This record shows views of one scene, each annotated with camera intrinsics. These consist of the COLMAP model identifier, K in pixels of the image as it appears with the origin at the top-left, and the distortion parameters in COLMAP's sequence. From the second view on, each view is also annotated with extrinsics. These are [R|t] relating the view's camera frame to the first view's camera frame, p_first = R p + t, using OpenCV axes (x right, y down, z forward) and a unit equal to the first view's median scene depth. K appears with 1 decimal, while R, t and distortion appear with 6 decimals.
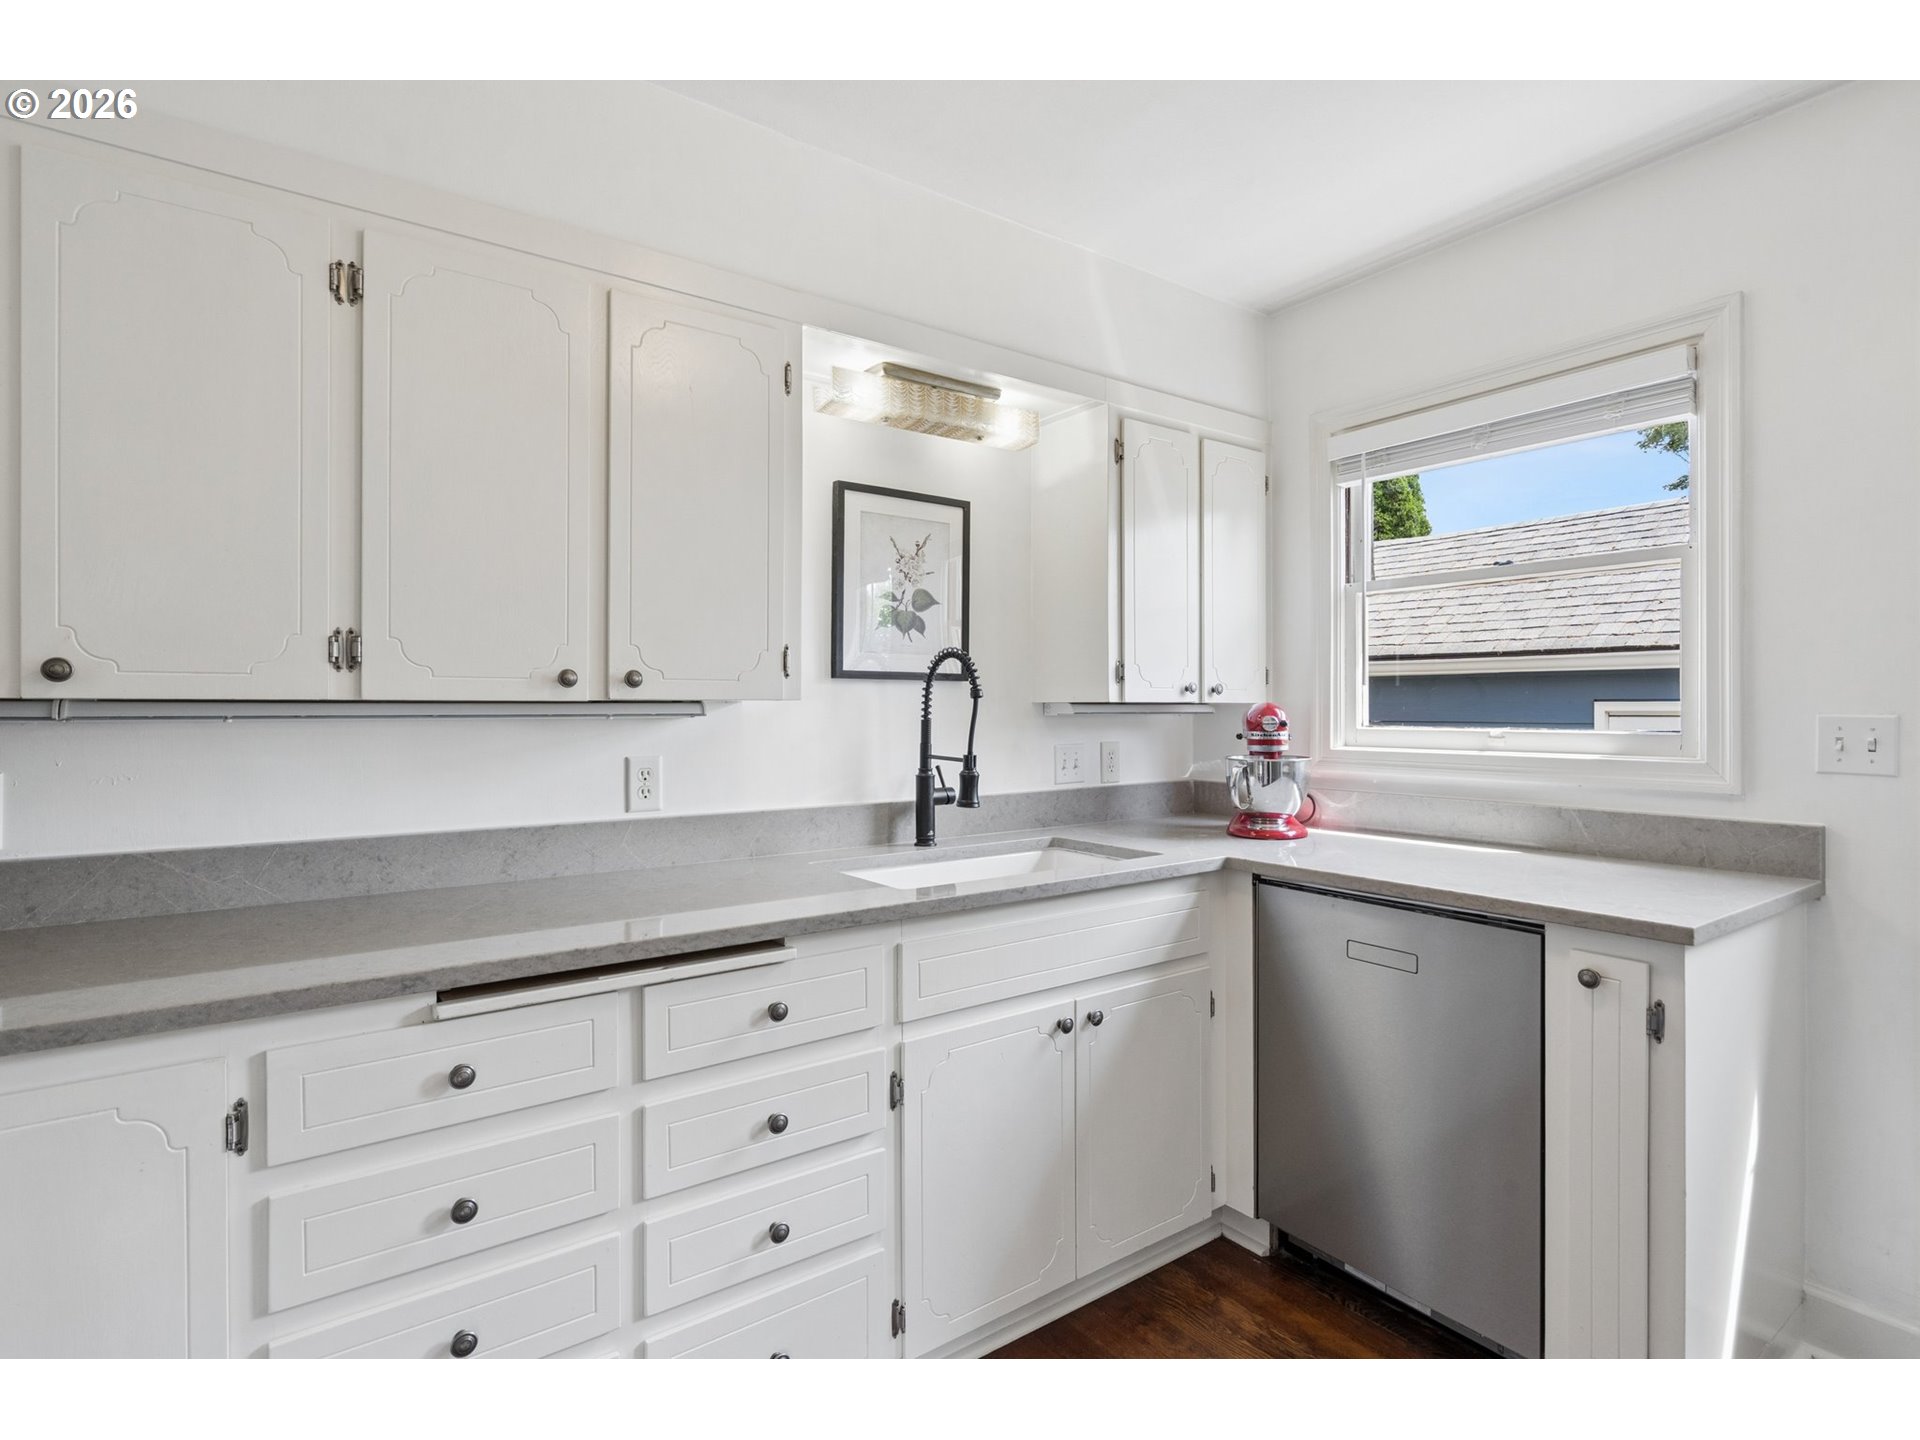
lens RADIAL K [[938.0, 0, 957.8], [0, 938.0, 708.5], [0, 0, 1]] dist [-0.010430, 0.001202]
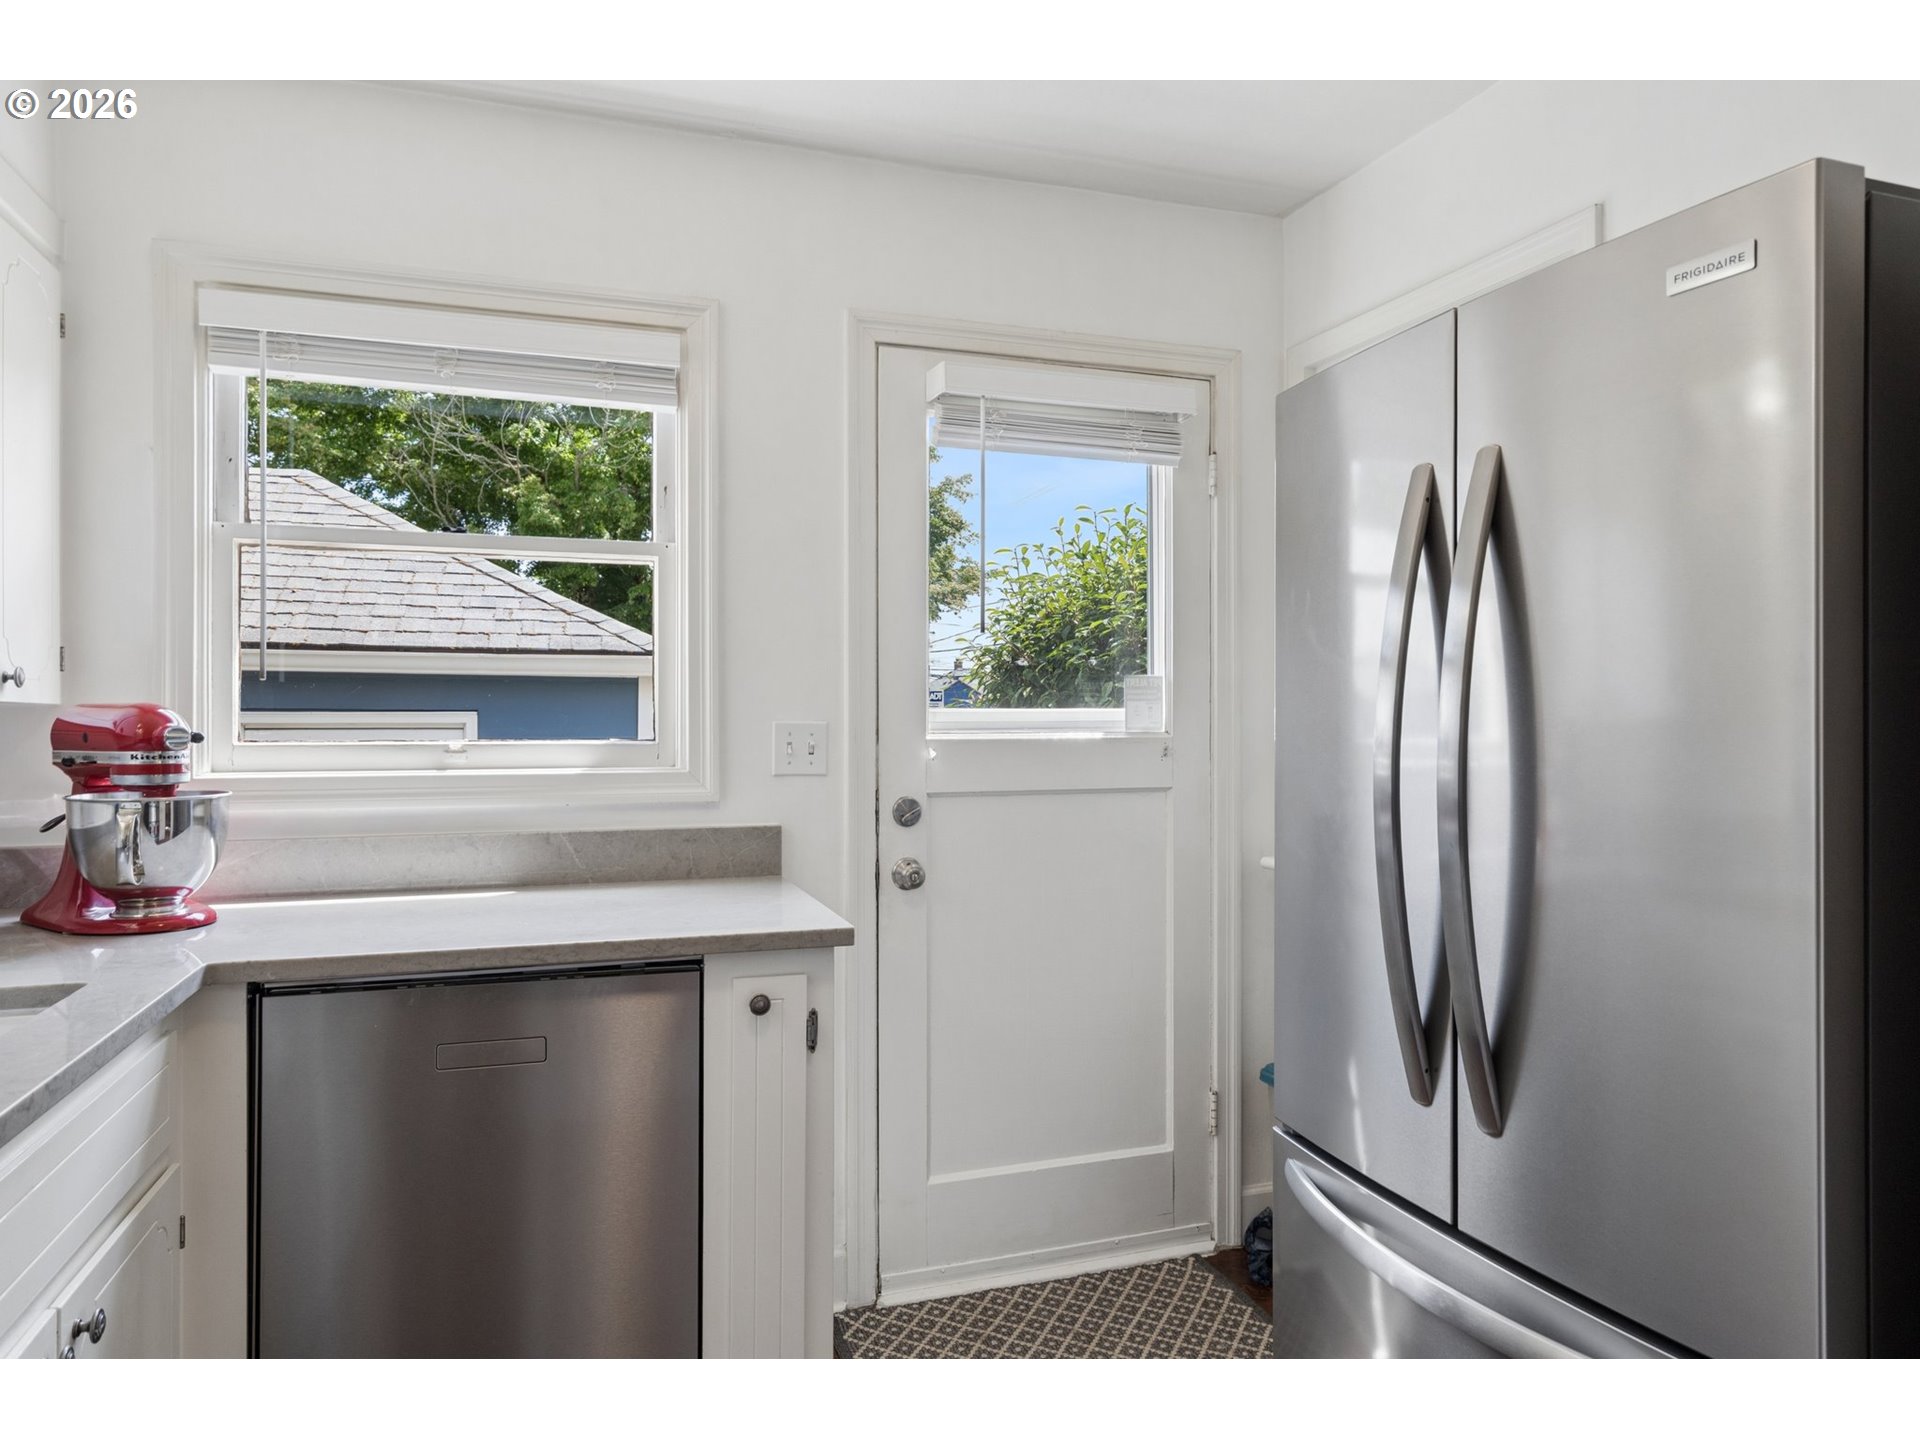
lens RADIAL K [[1221.2, 0, 947.2], [0, 1221.2, 723.8], [0, 0, 1]] dist [-0.004777, 0.000780]
pose [[0.289366, -0.000062, 0.957219, -0.272560], [-0.000032, 1.000000, 0.000075, 0.006989], [-0.957219, -0.000052, 0.289366, 0.301017]]
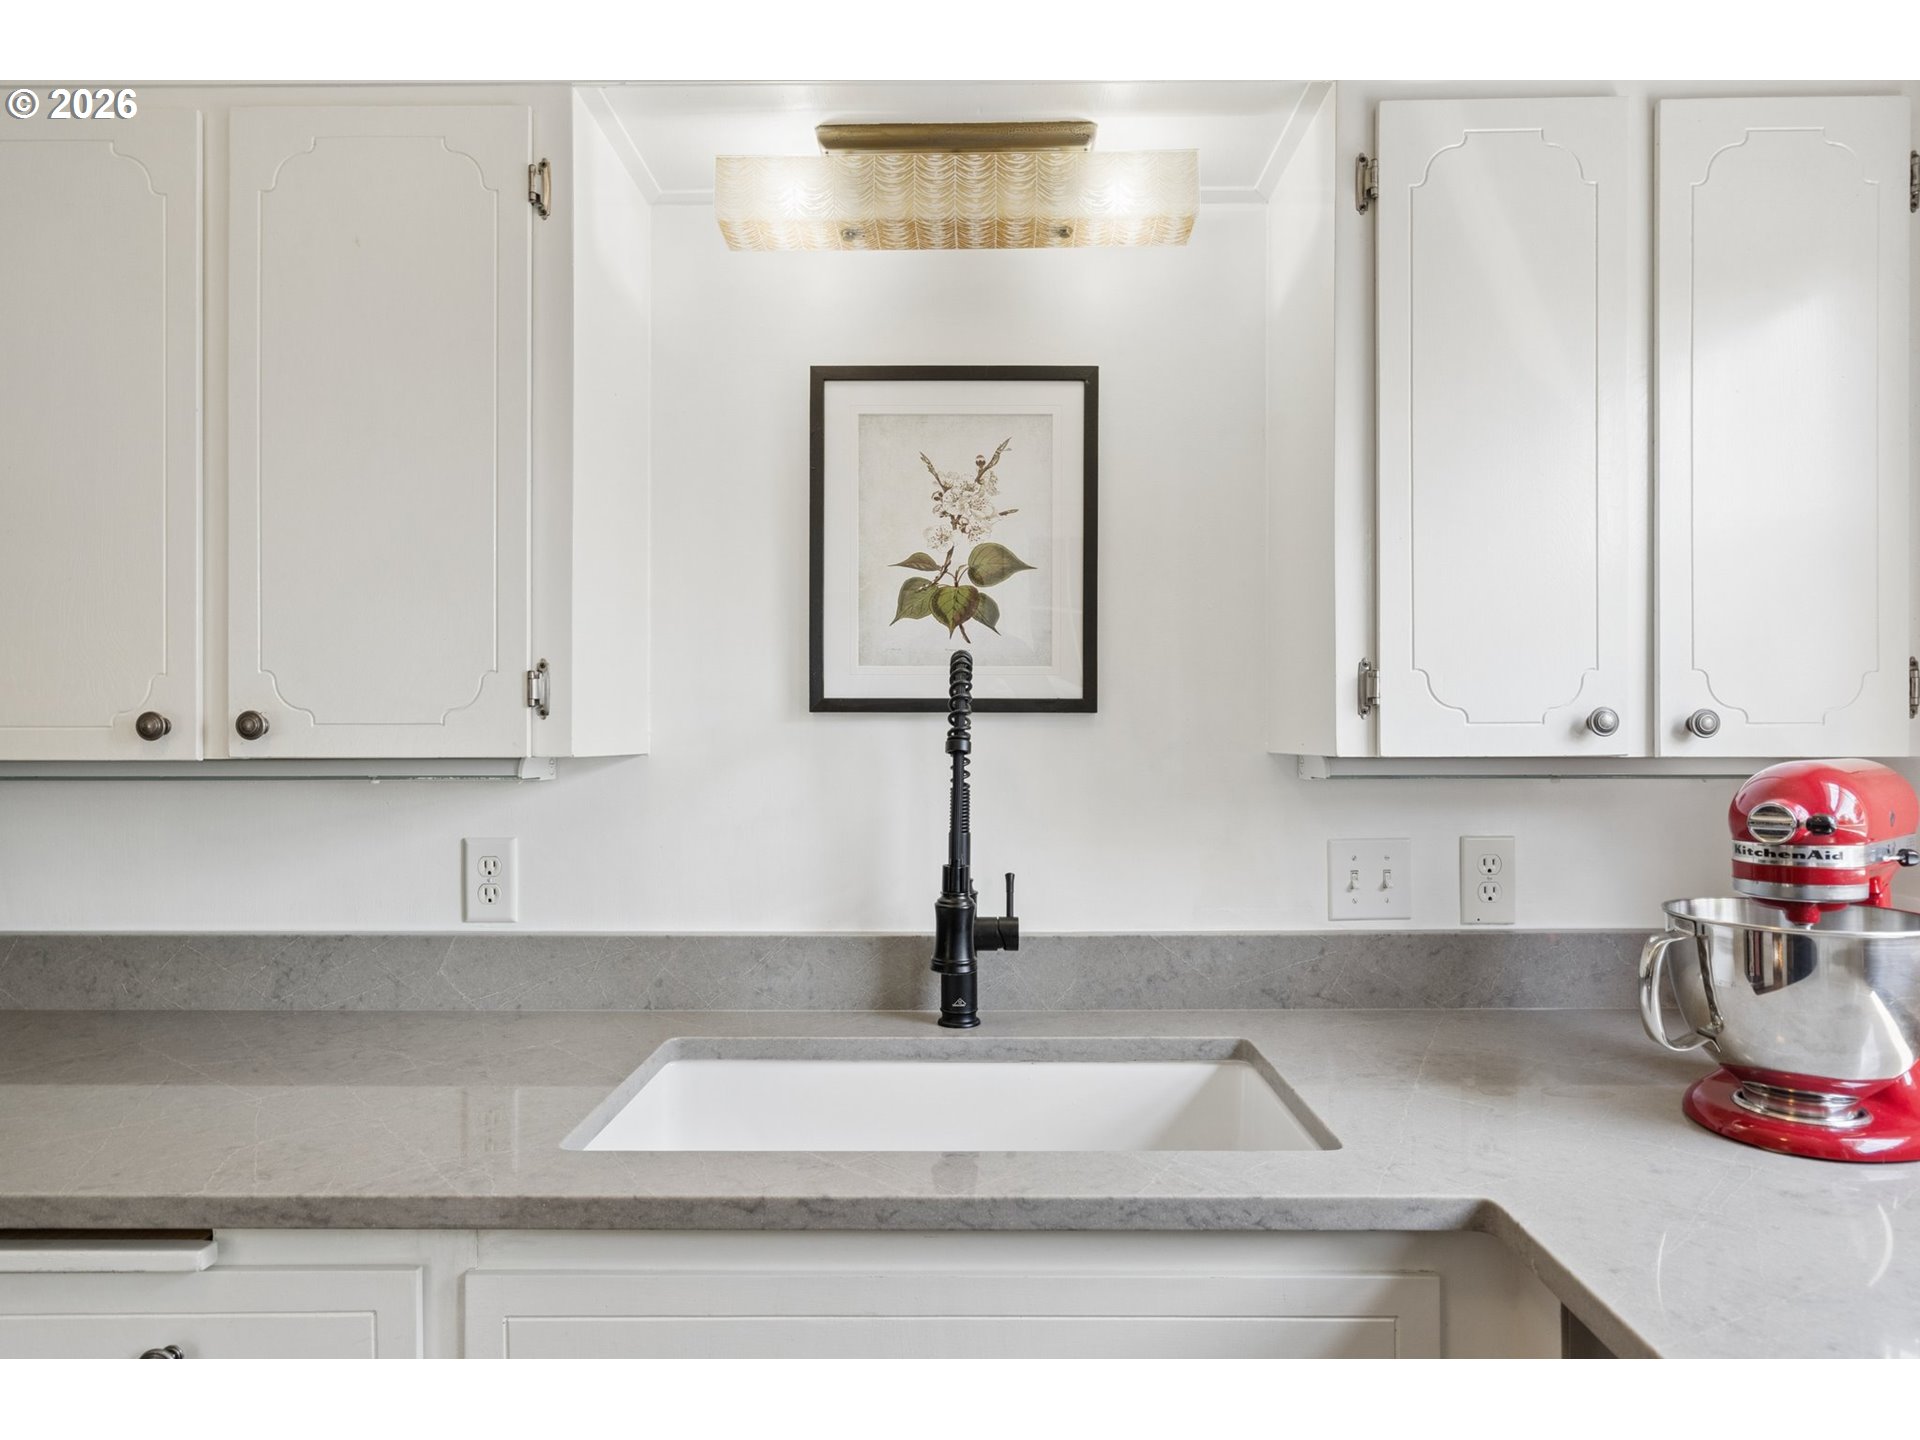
lens RADIAL K [[1132.8, 0, 958.0], [0, 1132.8, 733.3], [0, 0, 1]] dist [-0.001809, 0.003062]
pose [[0.806844, -0.001074, -0.590764, 0.337091], [0.000367, 0.999999, -0.001317, -0.017681], [0.590765, 0.000846, 0.806843, 0.471983]]
